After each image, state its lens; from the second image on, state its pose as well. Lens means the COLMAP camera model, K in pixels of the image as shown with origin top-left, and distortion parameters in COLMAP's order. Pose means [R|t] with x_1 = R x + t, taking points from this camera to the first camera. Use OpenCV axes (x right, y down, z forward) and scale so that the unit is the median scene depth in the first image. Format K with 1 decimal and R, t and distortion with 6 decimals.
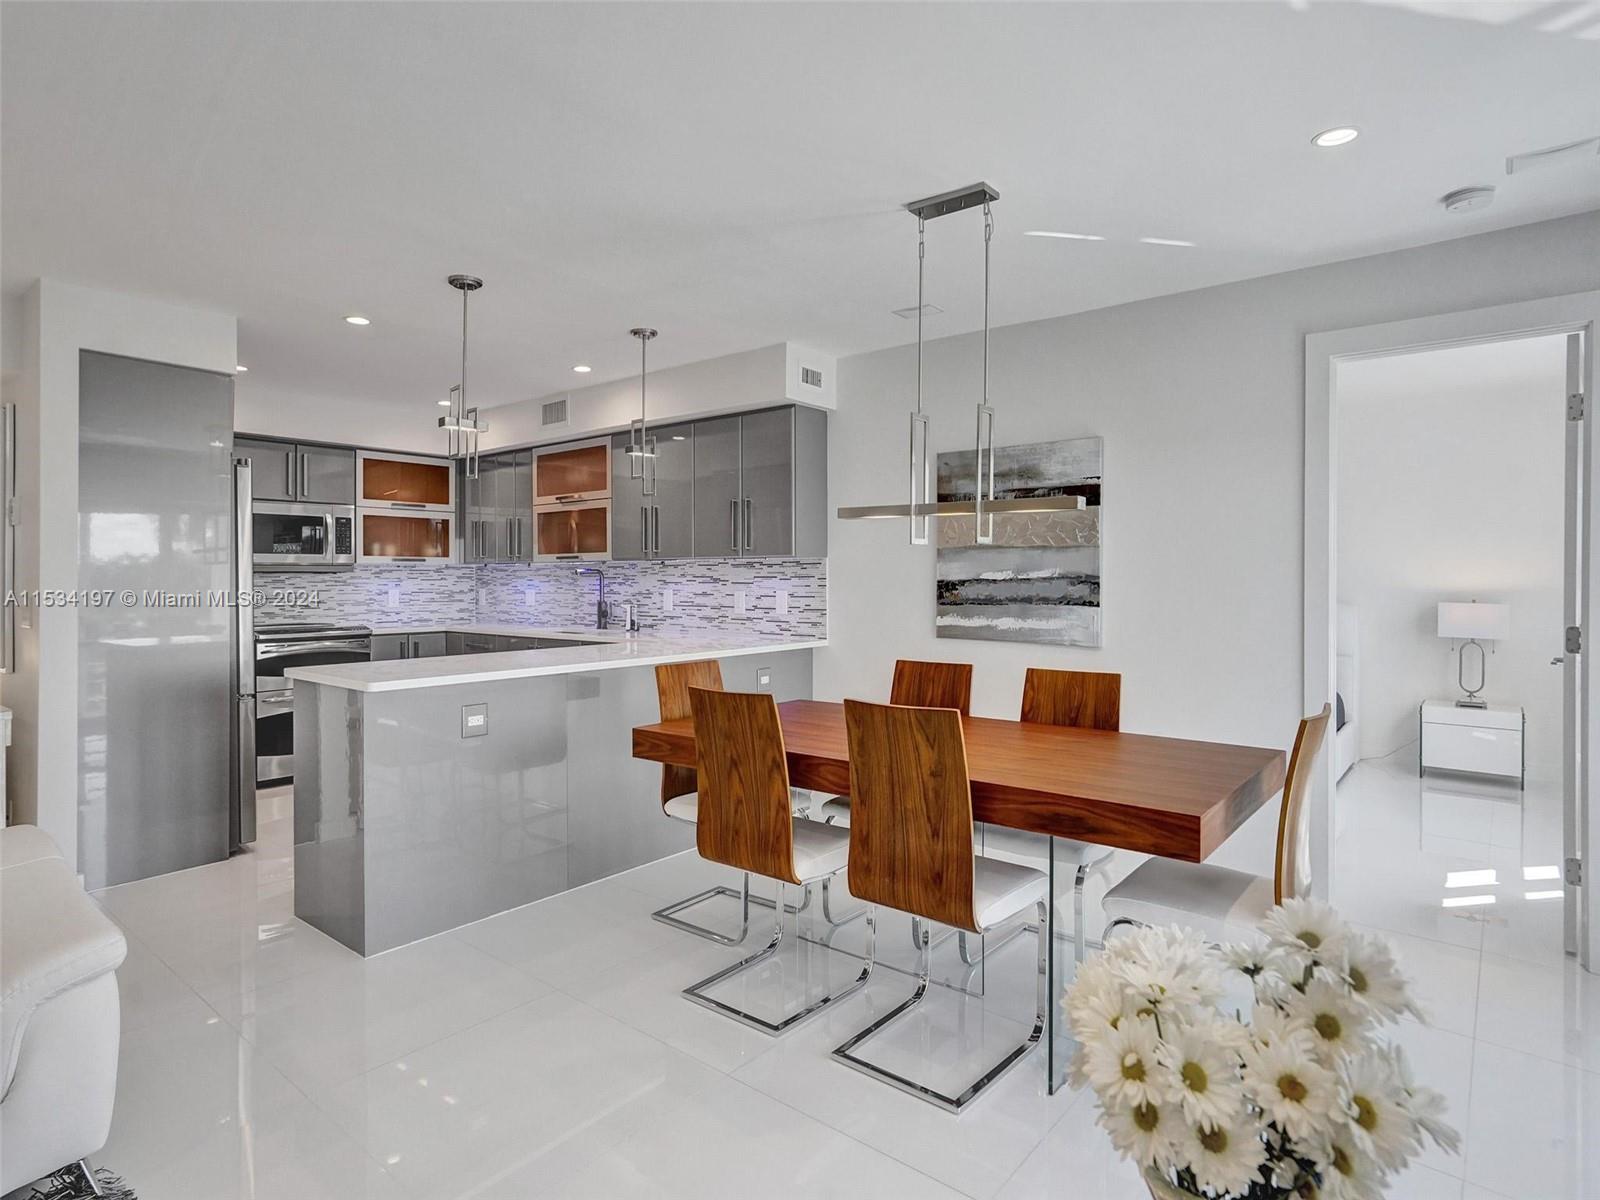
lens RADIAL K [[877.6, 0, 787.8], [0, 877.6, 586.7], [0, 0, 1]] dist [-0.020341, 0.022618]
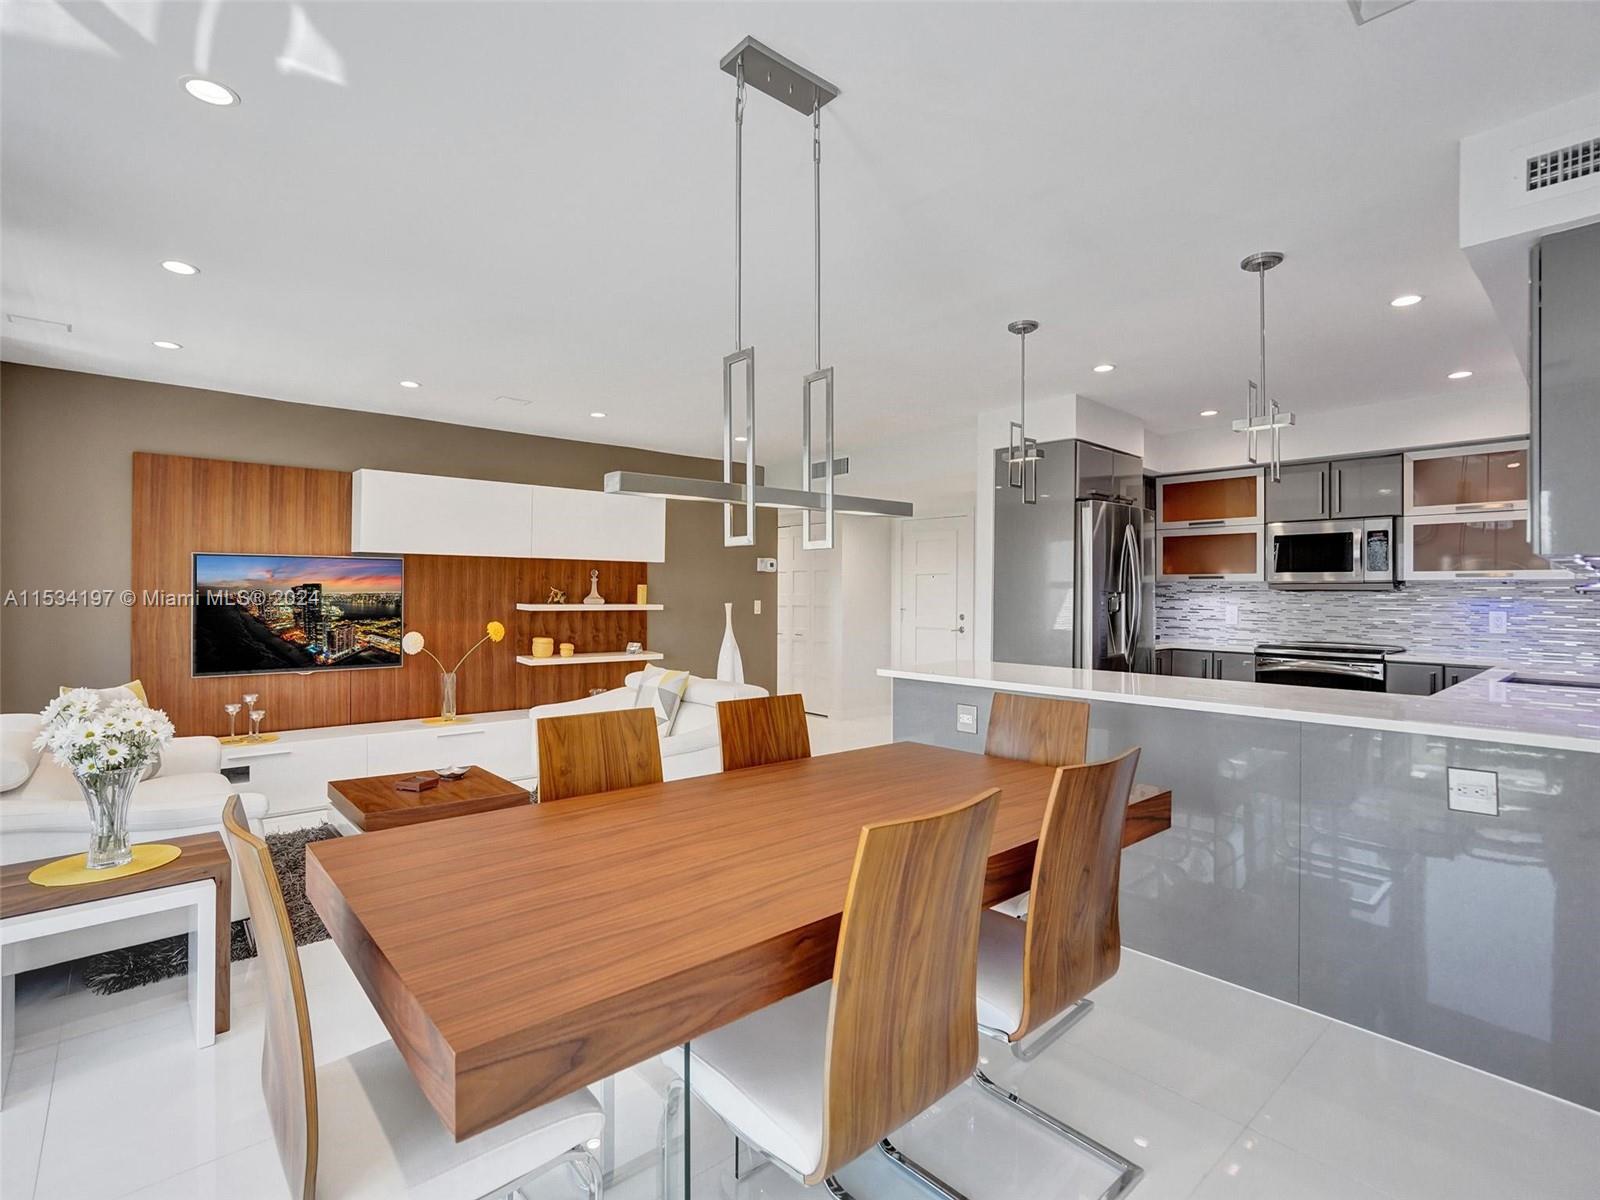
lens RADIAL K [[782.4, 0, 799.9], [0, 782.4, 590.9], [0, 0, 1]] dist [-0.031402, 0.019982]
pose [[-0.147612, -0.002921, -0.989041, 0.444020], [-0.016286, 0.999867, -0.000523, -0.006414], [0.988911, 0.016030, -0.147640, 0.594880]]
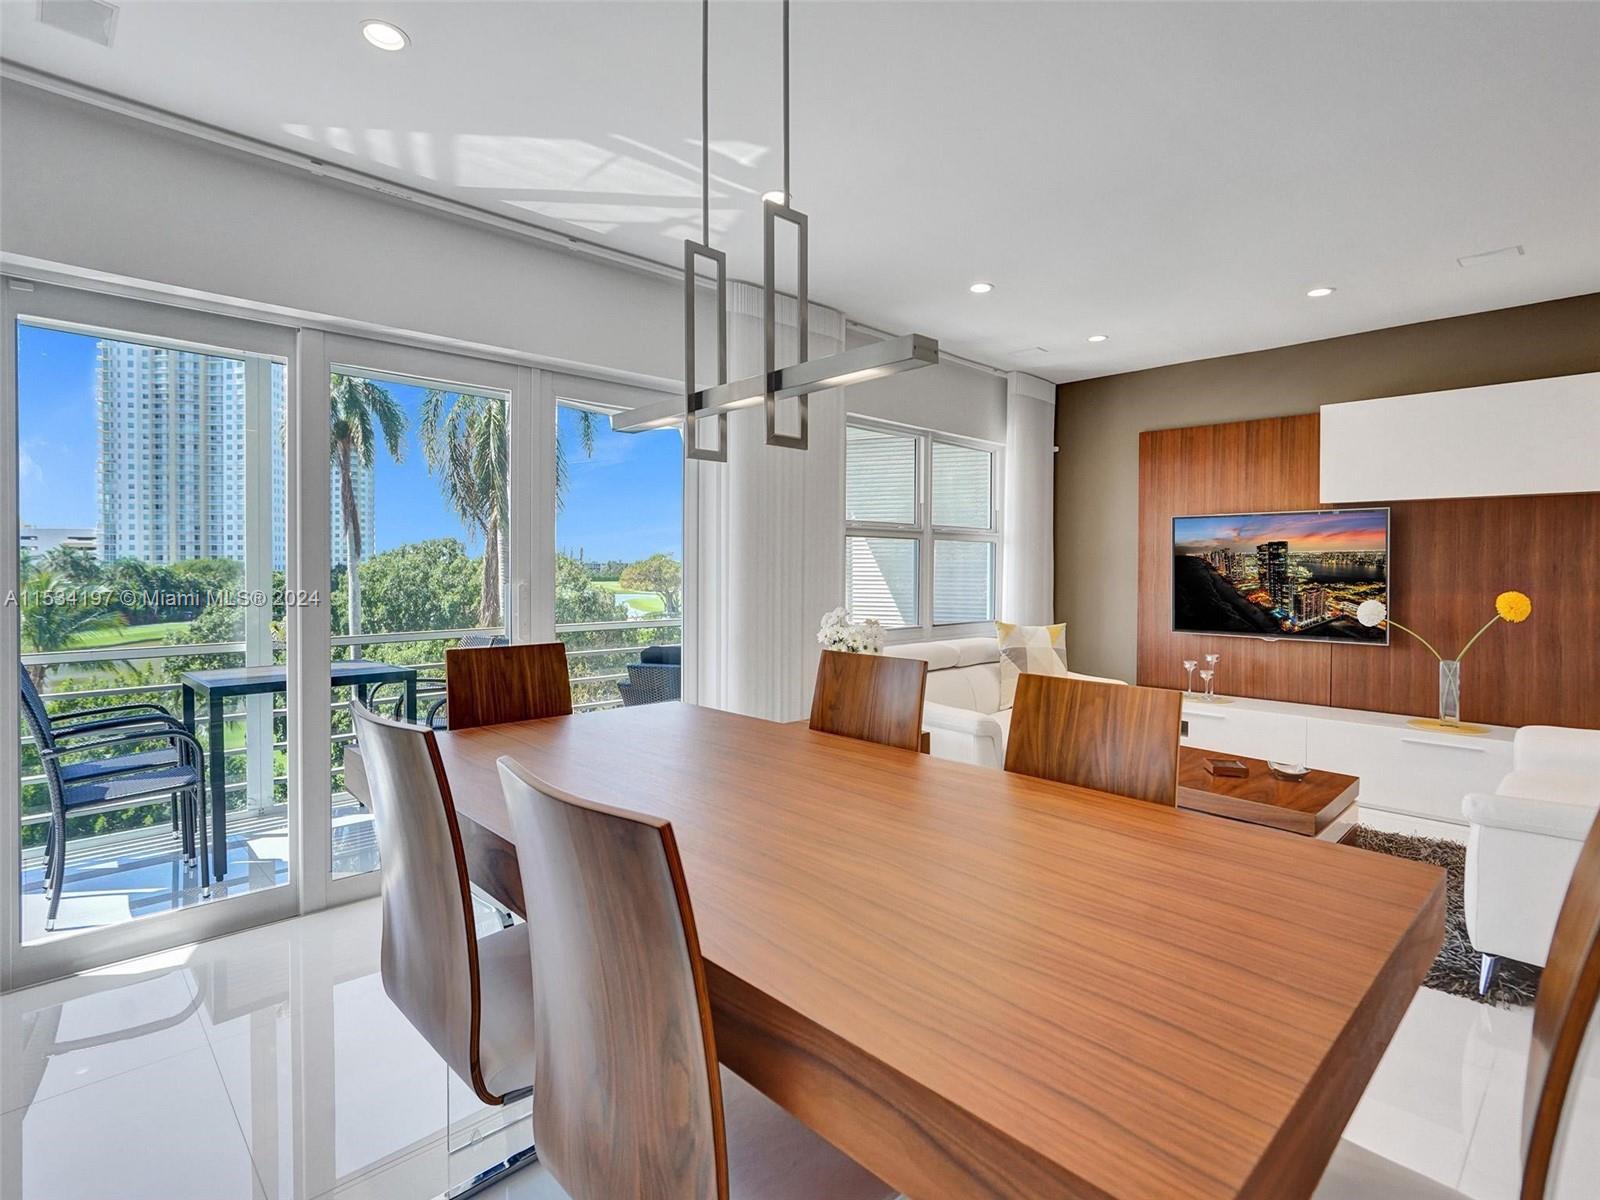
lens RADIAL K [[824.8, 0, 783.0], [0, 824.8, 583.2], [0, 0, 1]] dist [-0.036152, 0.016279]
pose [[-0.991788, -0.004106, 0.127823, 0.048222], [-0.000265, 0.999548, 0.030052, 0.011861], [-0.127889, 0.029772, -0.991342, 0.830776]]
